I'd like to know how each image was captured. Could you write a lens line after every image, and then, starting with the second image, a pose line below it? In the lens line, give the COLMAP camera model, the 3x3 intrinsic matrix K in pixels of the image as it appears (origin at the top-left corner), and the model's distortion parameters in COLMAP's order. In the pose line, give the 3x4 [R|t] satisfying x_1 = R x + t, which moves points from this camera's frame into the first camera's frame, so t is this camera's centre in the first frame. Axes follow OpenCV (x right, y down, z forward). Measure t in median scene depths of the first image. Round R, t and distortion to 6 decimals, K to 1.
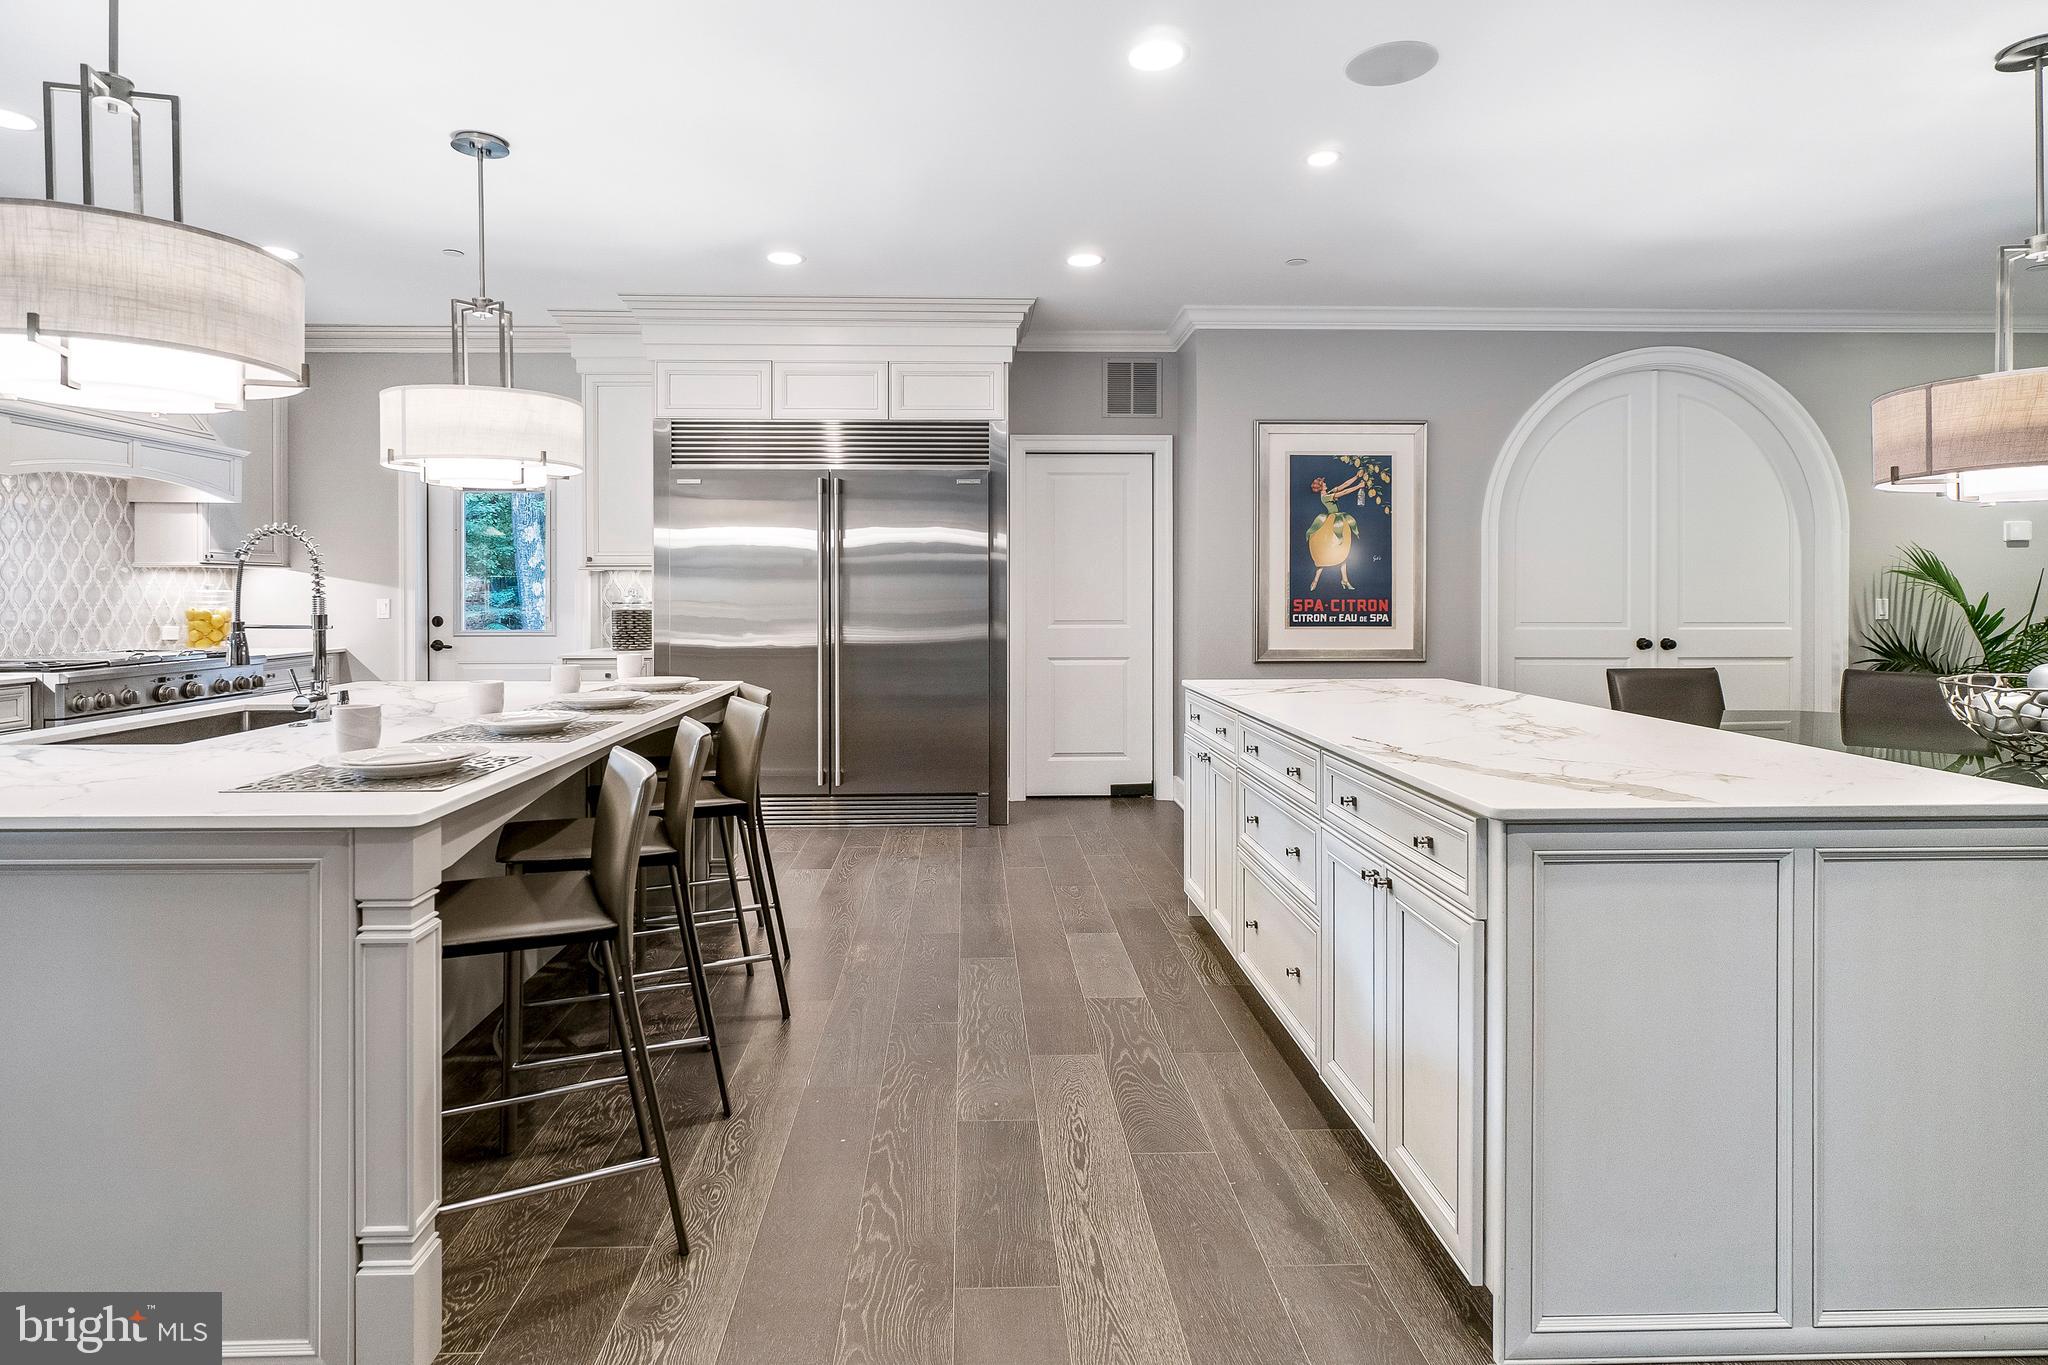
lens RADIAL K [[1067.9, 0, 1003.7], [0, 1067.9, 593.5], [0, 0, 1]] dist [-0.006260, 0.002768]
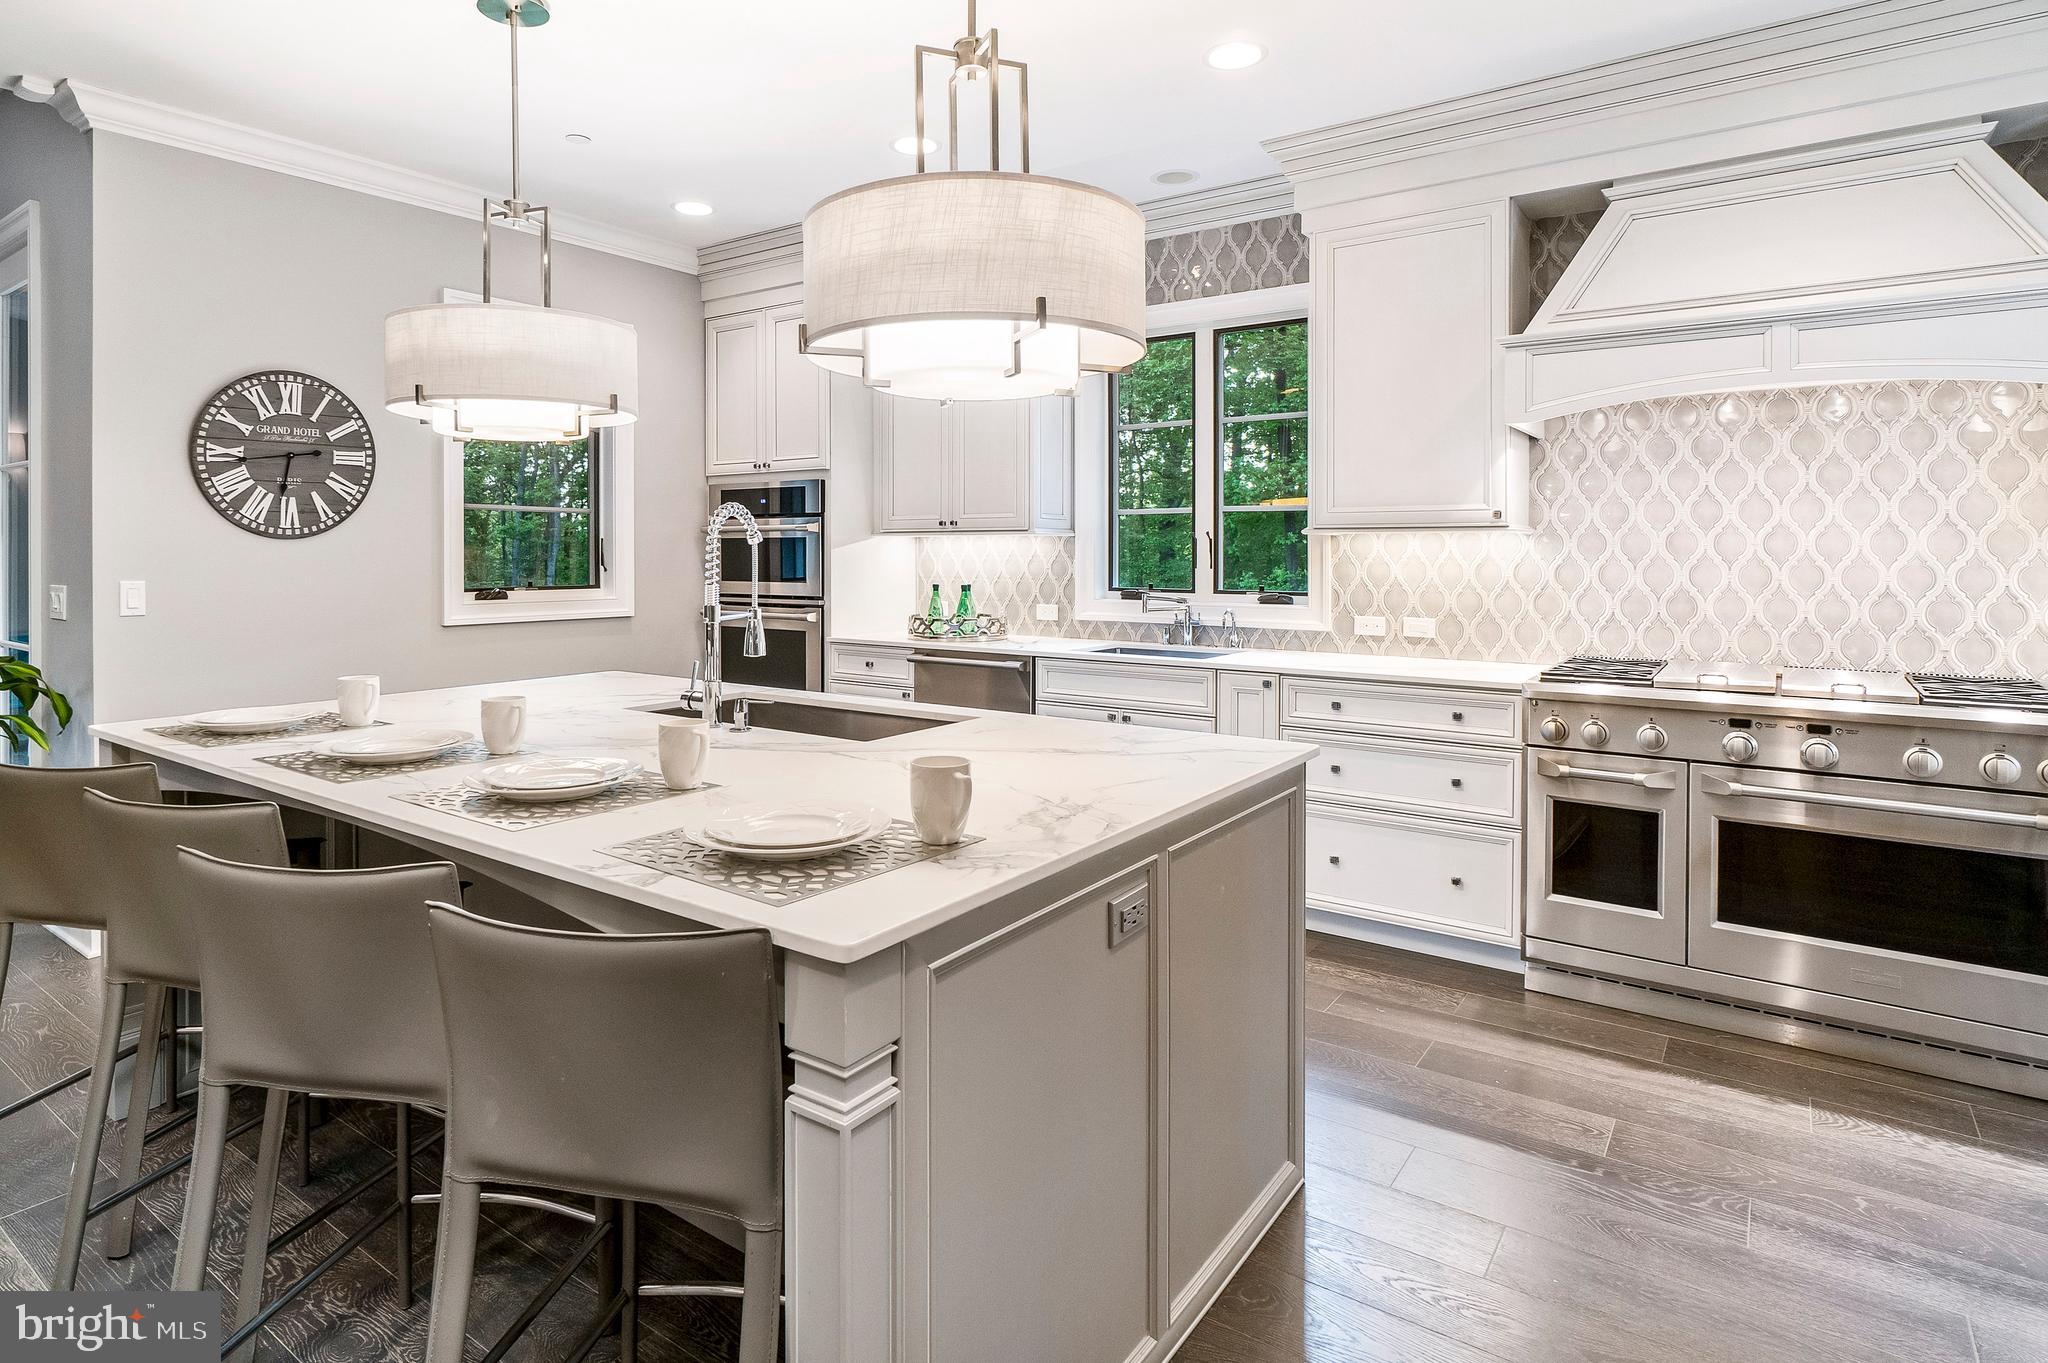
lens RADIAL K [[1067.9, 0, 1022.3], [0, 1067.9, 576.2], [0, 0, 1]] dist [-0.006260, 0.002768]
pose [[-0.591830, 0.018175, -0.805858, -0.067146], [-0.001573, 0.999718, 0.023702, -0.014290], [0.806061, 0.015295, -0.591634, 0.994449]]
